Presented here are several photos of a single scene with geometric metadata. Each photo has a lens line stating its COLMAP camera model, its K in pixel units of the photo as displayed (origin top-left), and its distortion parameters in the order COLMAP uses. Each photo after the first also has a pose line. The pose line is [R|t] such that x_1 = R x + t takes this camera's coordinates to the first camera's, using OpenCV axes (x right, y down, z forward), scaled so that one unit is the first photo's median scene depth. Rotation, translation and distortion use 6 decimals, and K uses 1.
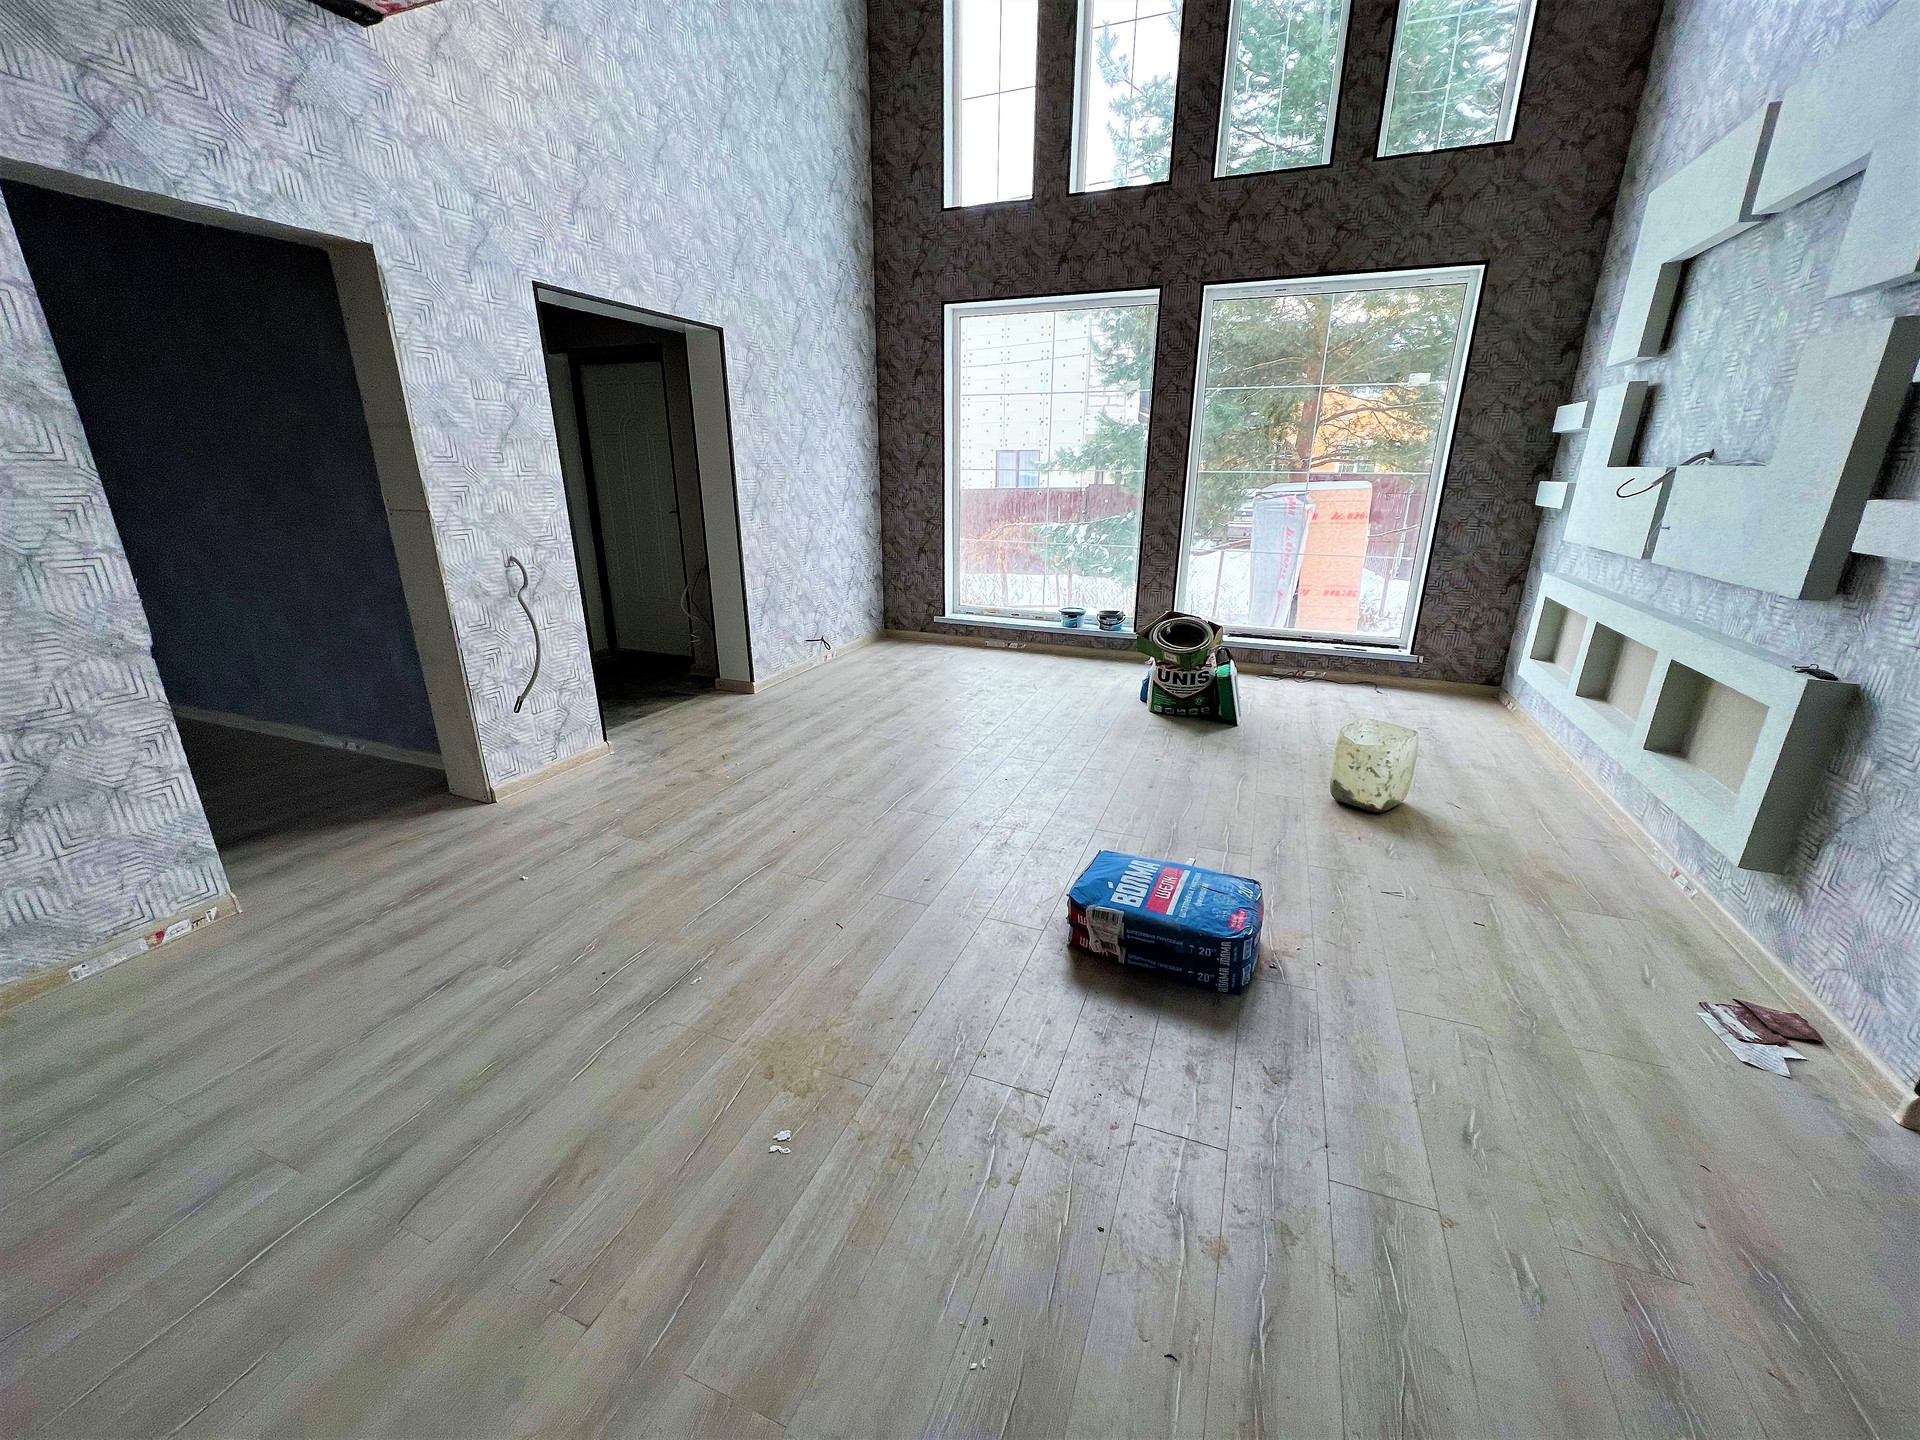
lens RADIAL K [[766.0, 0, 966.8], [0, 766.0, 720.9], [0, 0, 1]] dist [0.000267, -0.000415]
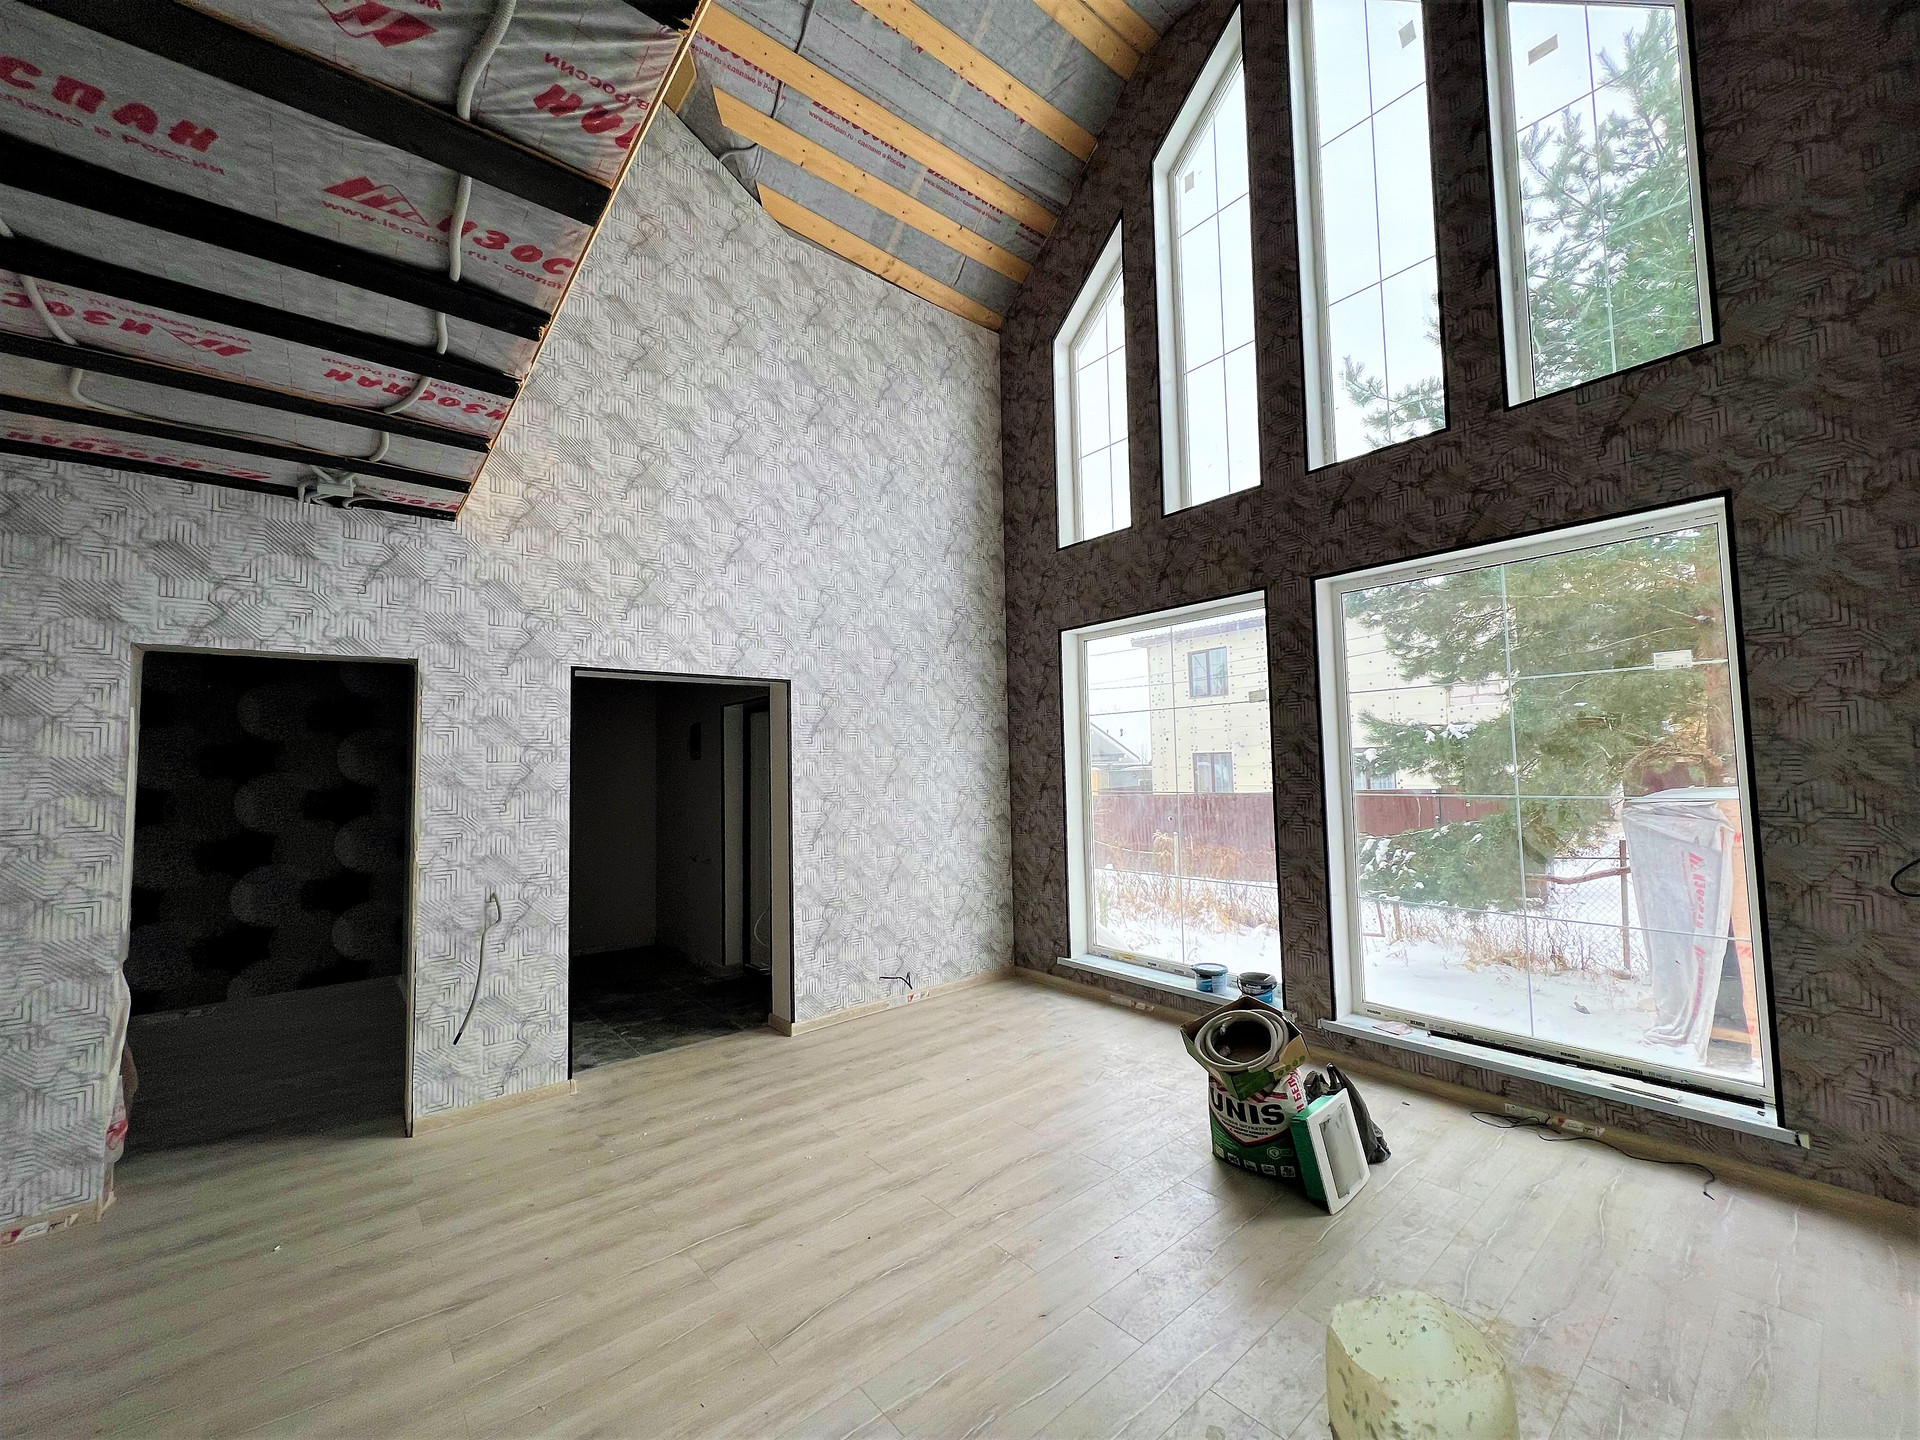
lens RADIAL K [[766.0, 0, 951.9], [0, 766.0, 721.7], [0, 0, 1]] dist [0.000267, -0.000415]
pose [[0.880176, -0.055587, -0.471381, 0.358849], [-0.123017, 0.932469, -0.339660, -0.102973], [0.458429, 0.356948, 0.813899, 0.213400]]
